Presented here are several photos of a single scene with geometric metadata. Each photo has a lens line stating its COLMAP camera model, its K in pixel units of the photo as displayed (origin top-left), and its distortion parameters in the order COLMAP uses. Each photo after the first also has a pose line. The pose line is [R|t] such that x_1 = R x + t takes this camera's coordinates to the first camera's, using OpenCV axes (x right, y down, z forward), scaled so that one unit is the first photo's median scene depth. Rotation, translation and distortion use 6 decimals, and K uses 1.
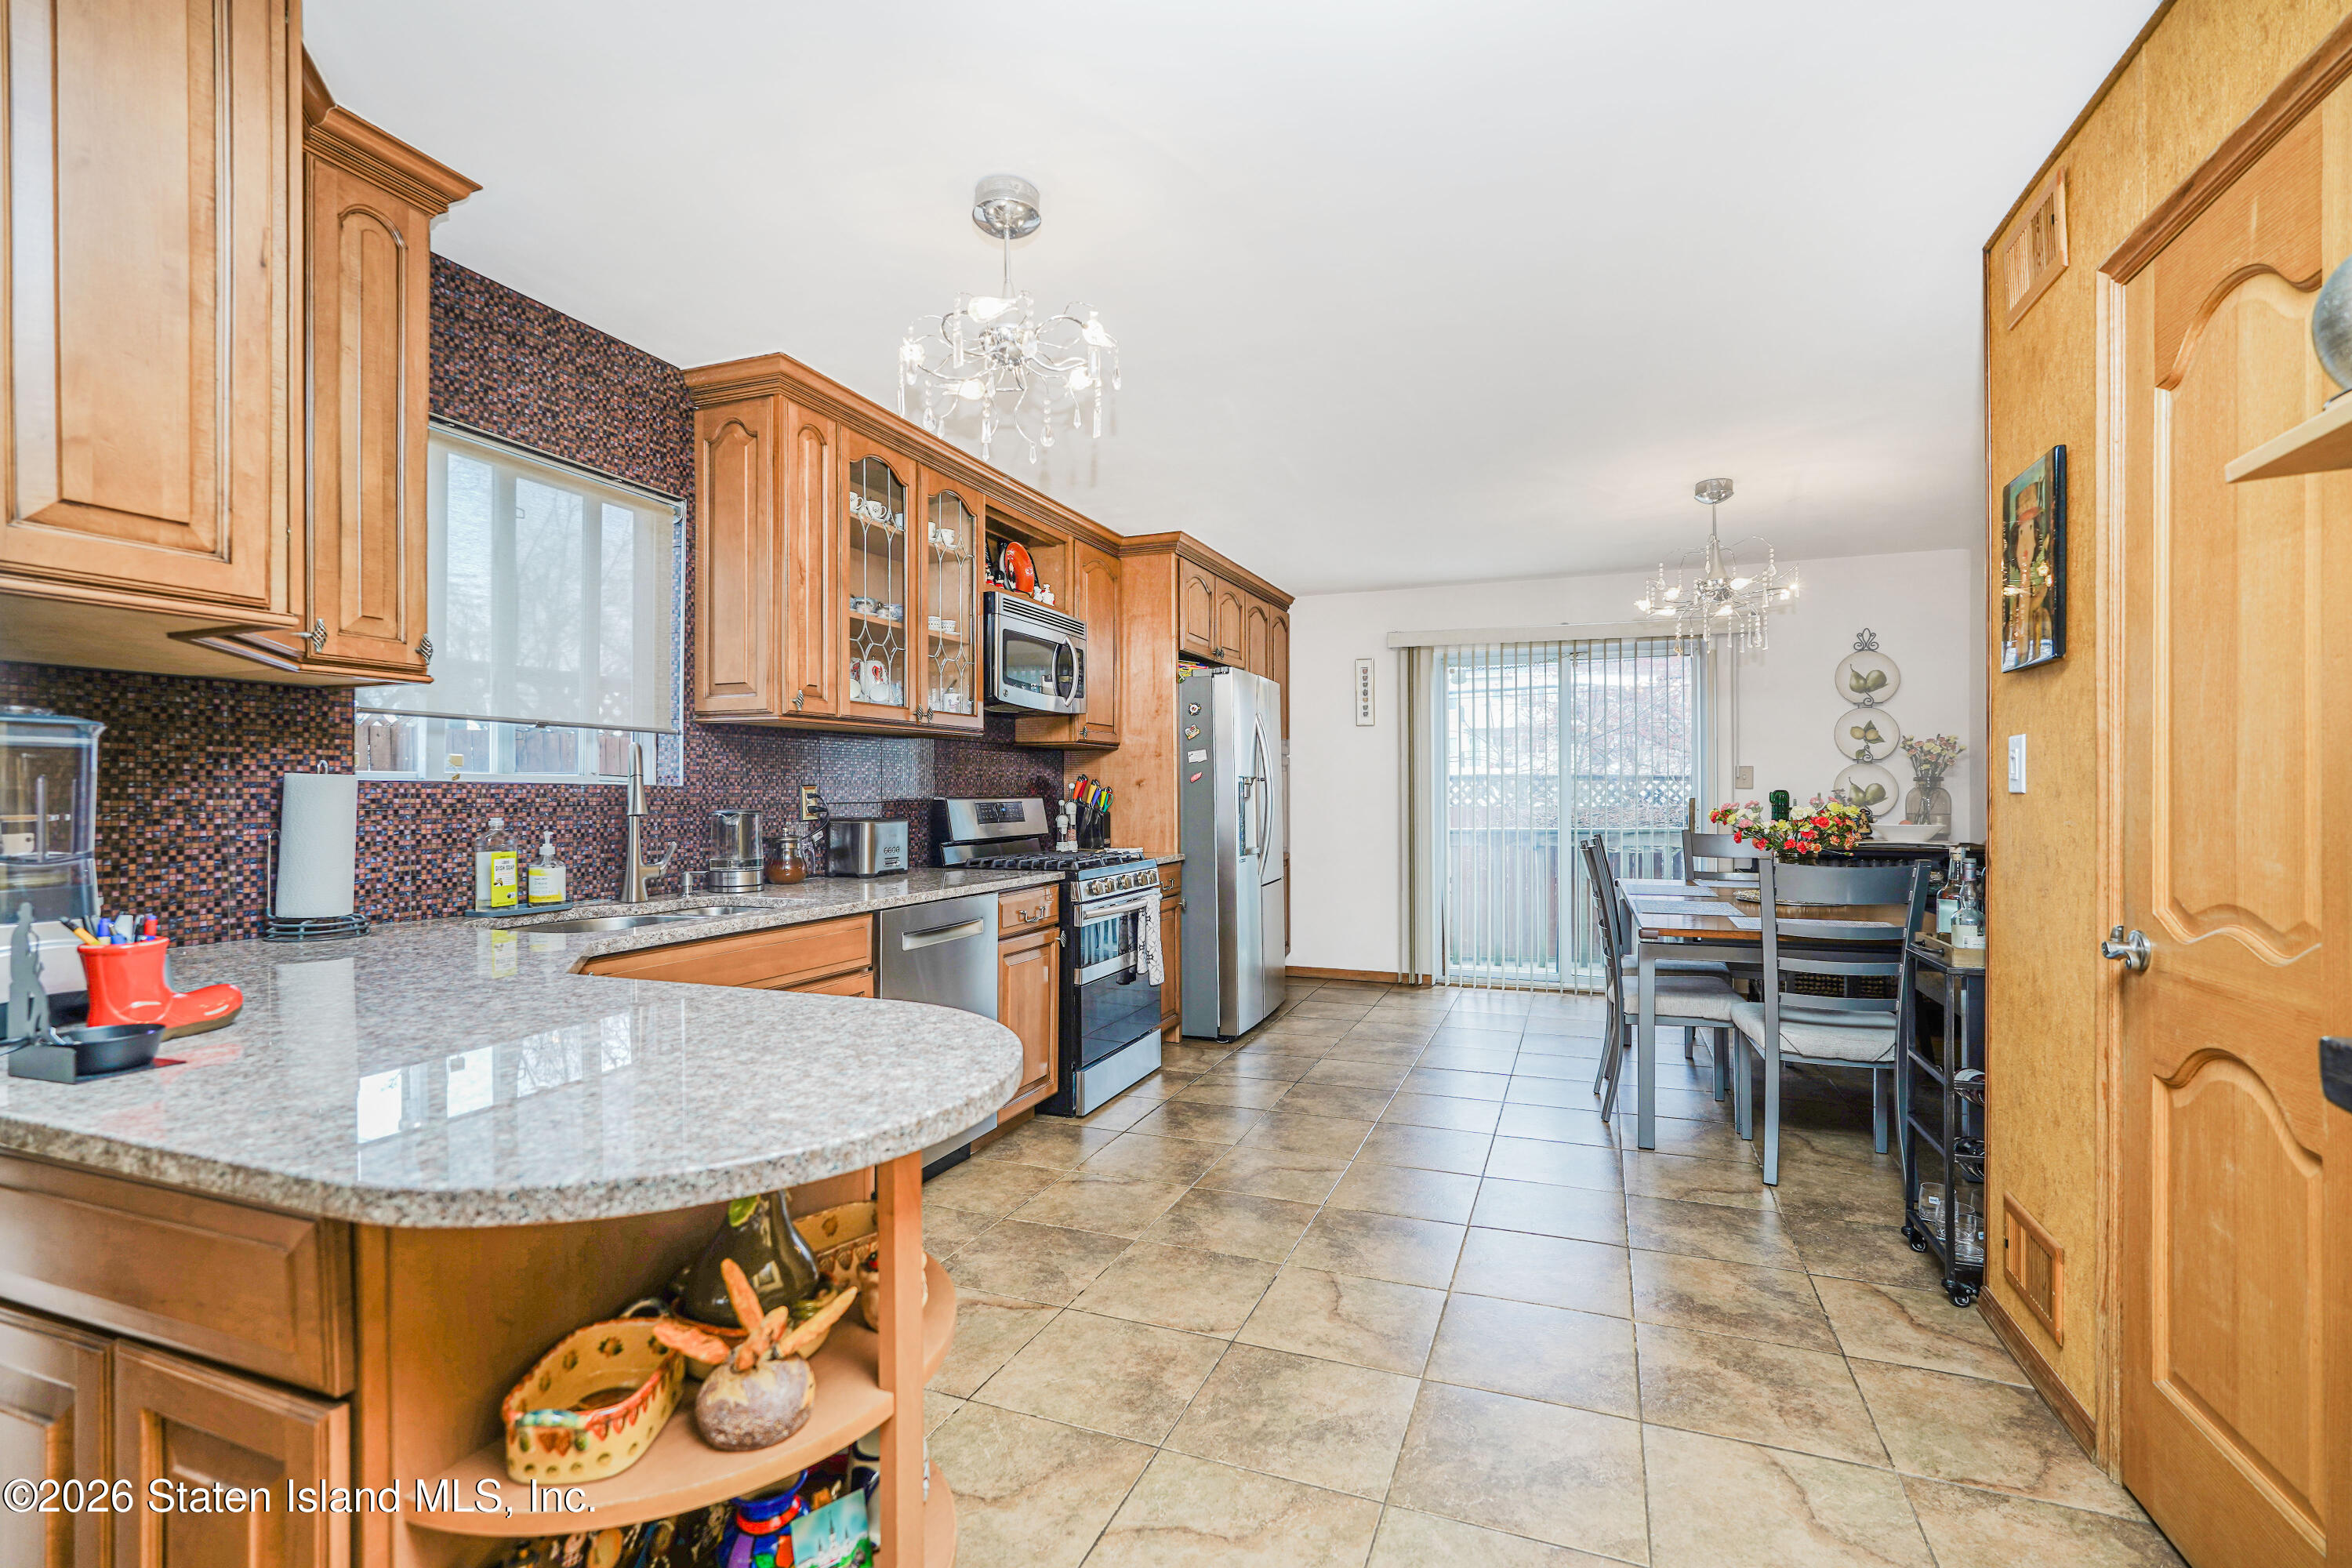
lens RADIAL K [[1051.9, 0, 1181.5], [0, 1051.9, 792.4], [0, 0, 1]] dist [-0.013431, 0.006580]
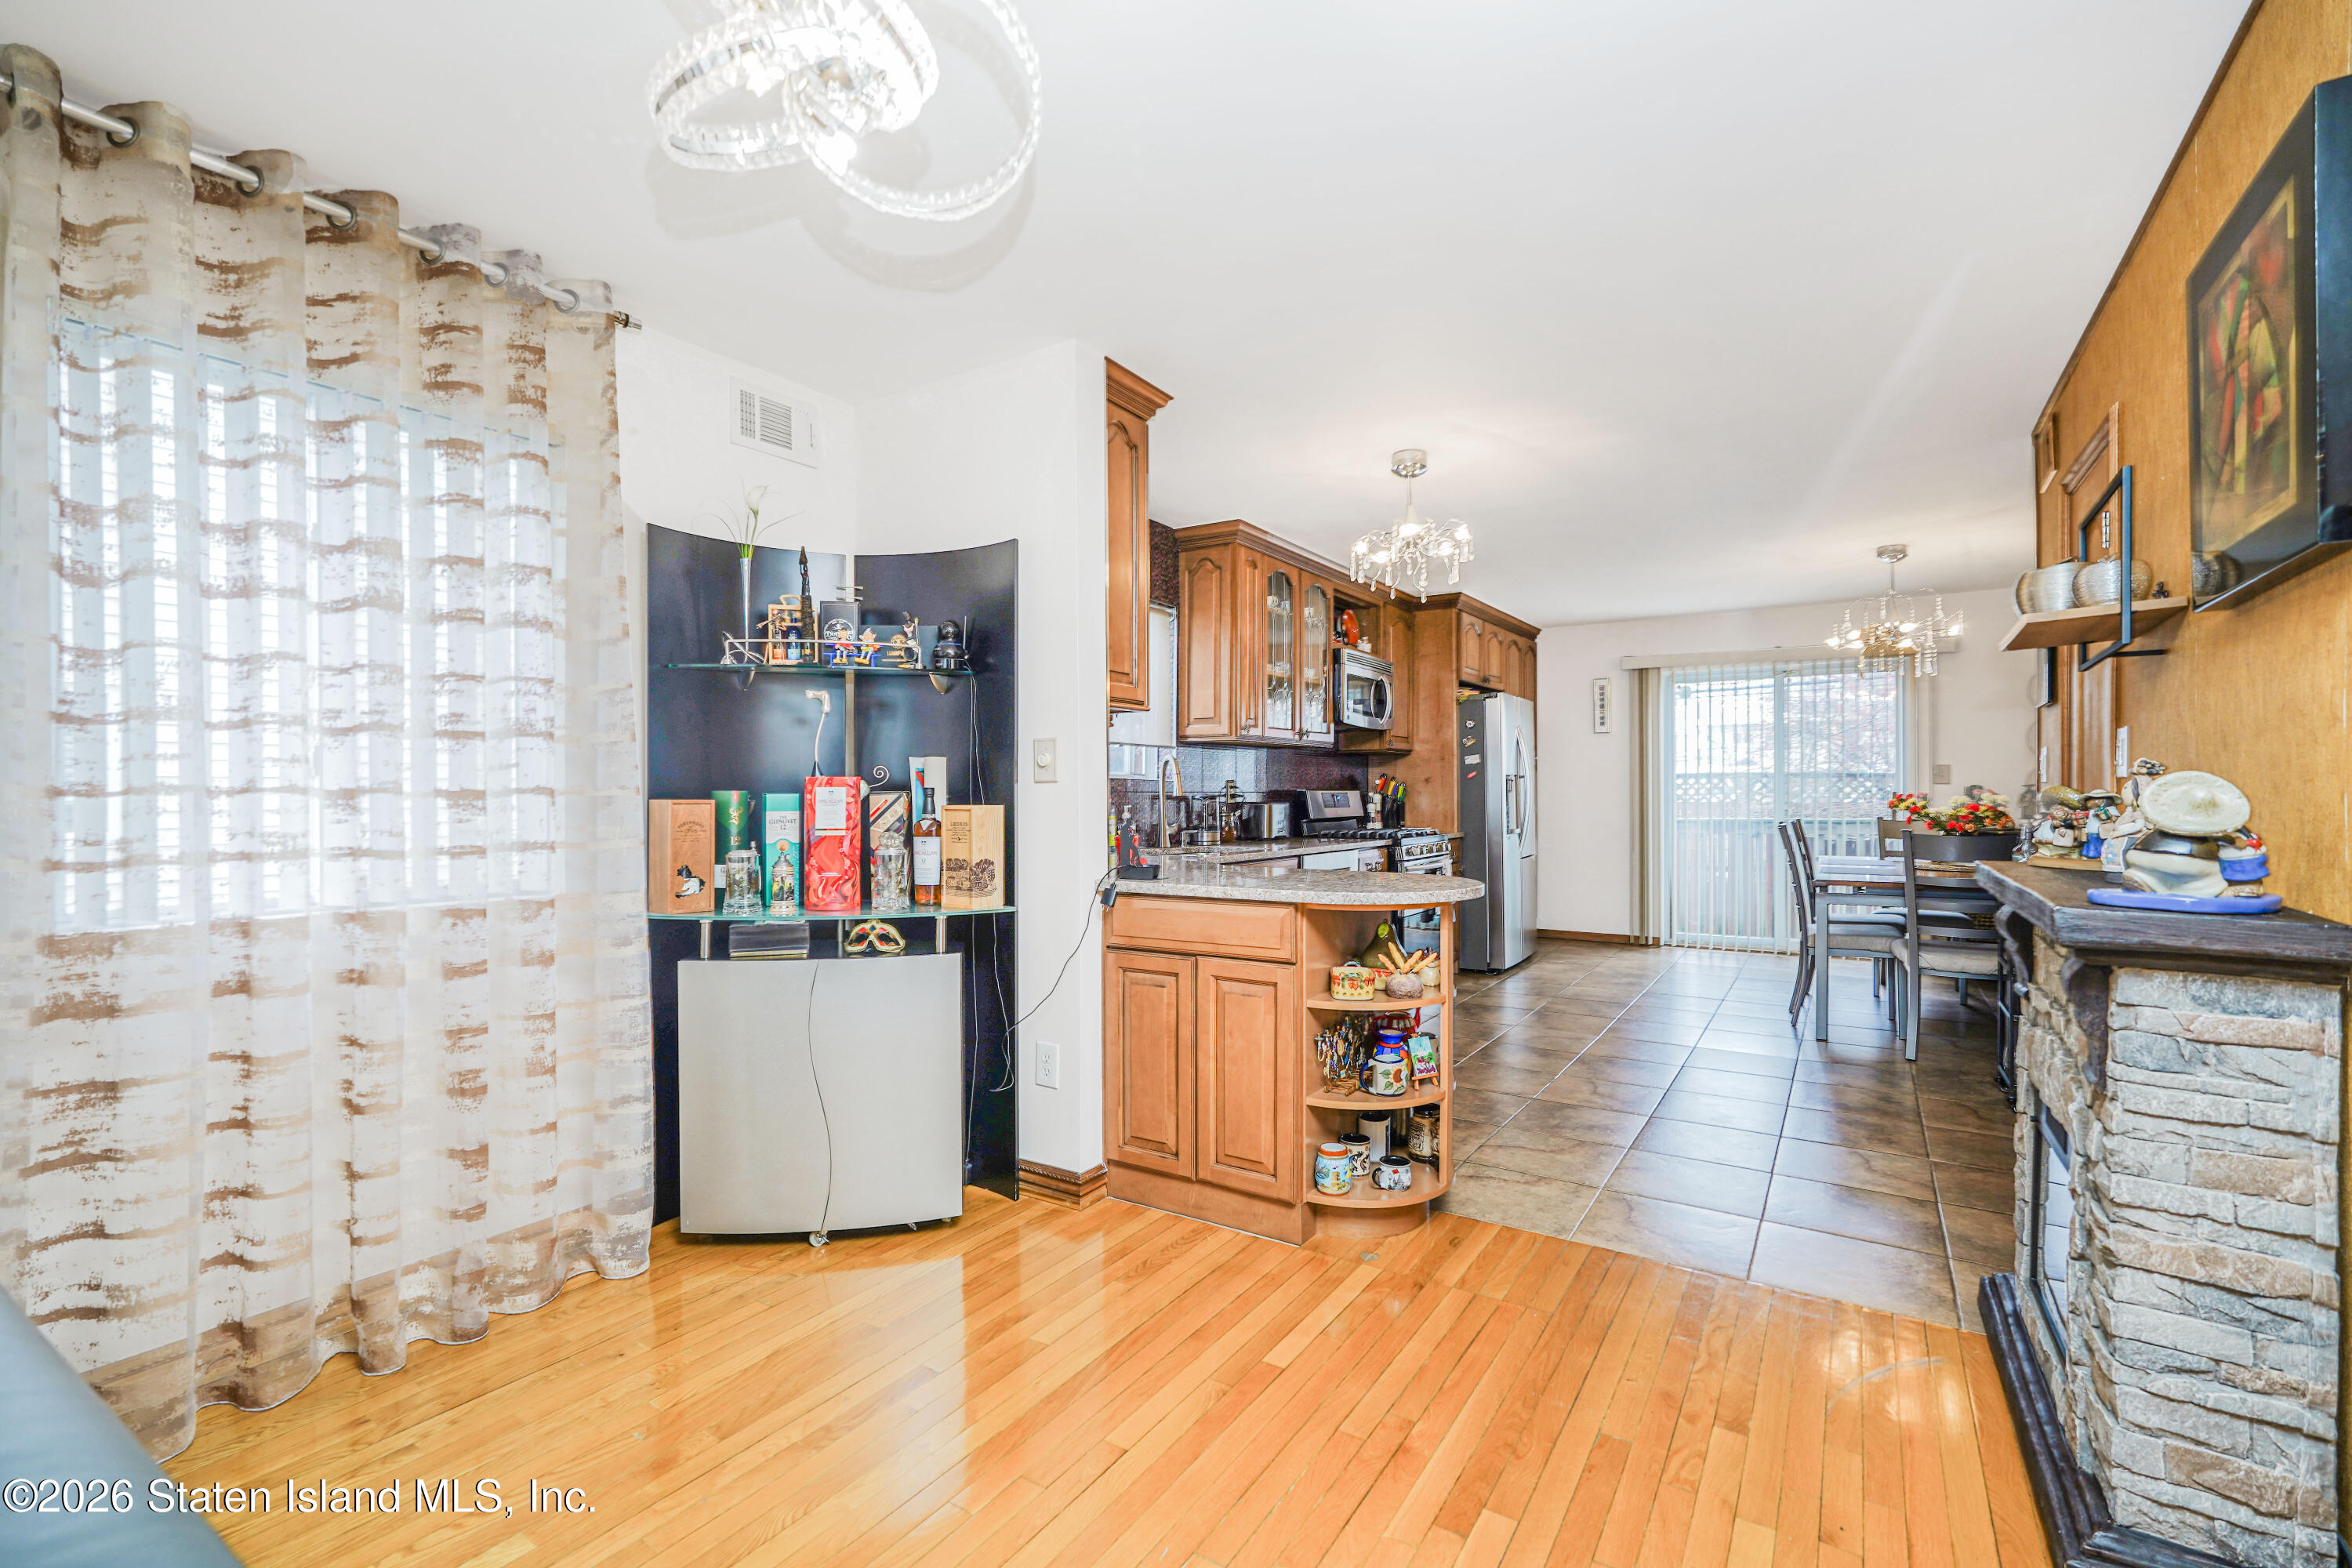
lens RADIAL K [[1051.9, 0, 1184.0], [0, 1051.9, 793.1], [0, 0, 1]] dist [-0.013431, 0.006580]
pose [[0.980882, 0.001147, -0.194602, -0.106930], [-0.000881, 0.999999, 0.001455, 0.008784], [0.194604, -0.001256, 0.980881, -0.482194]]
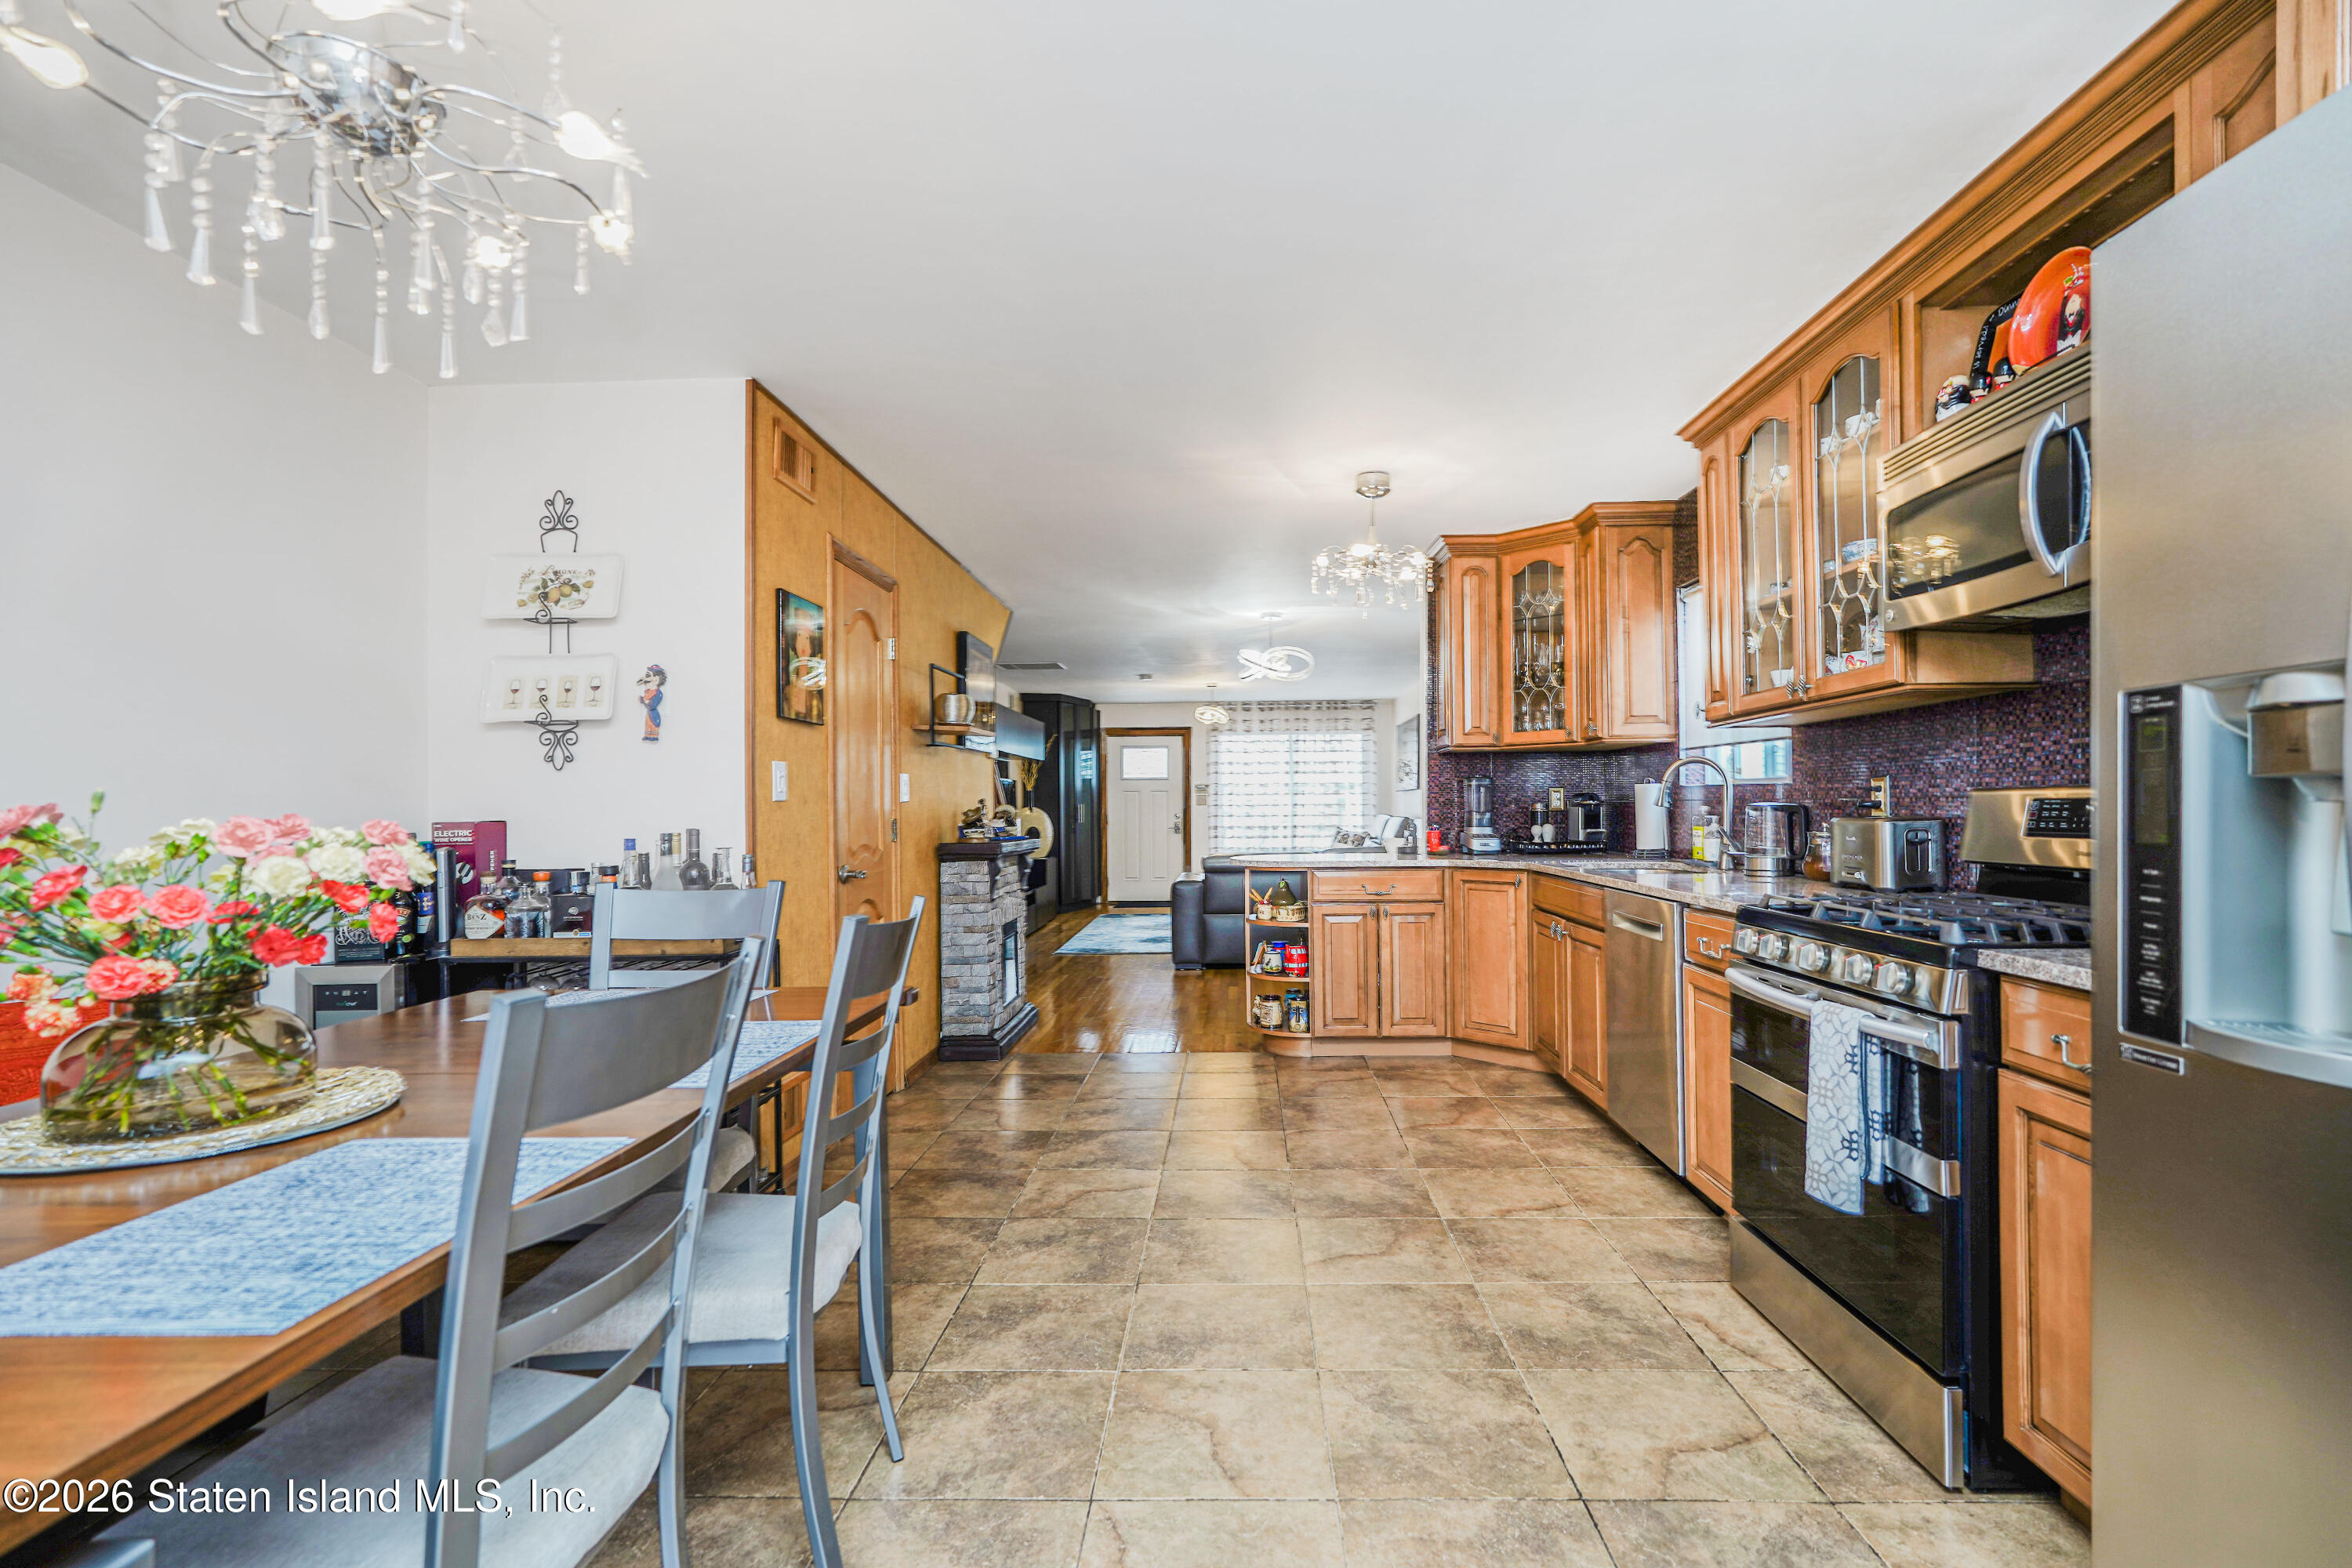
lens RADIAL K [[1051.9, 0, 1204.3], [0, 1051.9, 799.0], [0, 0, 1]] dist [-0.013431, 0.006580]
pose [[-0.942309, 0.010917, -0.334567, 0.408763], [0.014307, 0.999868, -0.007672, 0.009484], [0.334439, -0.012016, -0.942341, 1.444418]]
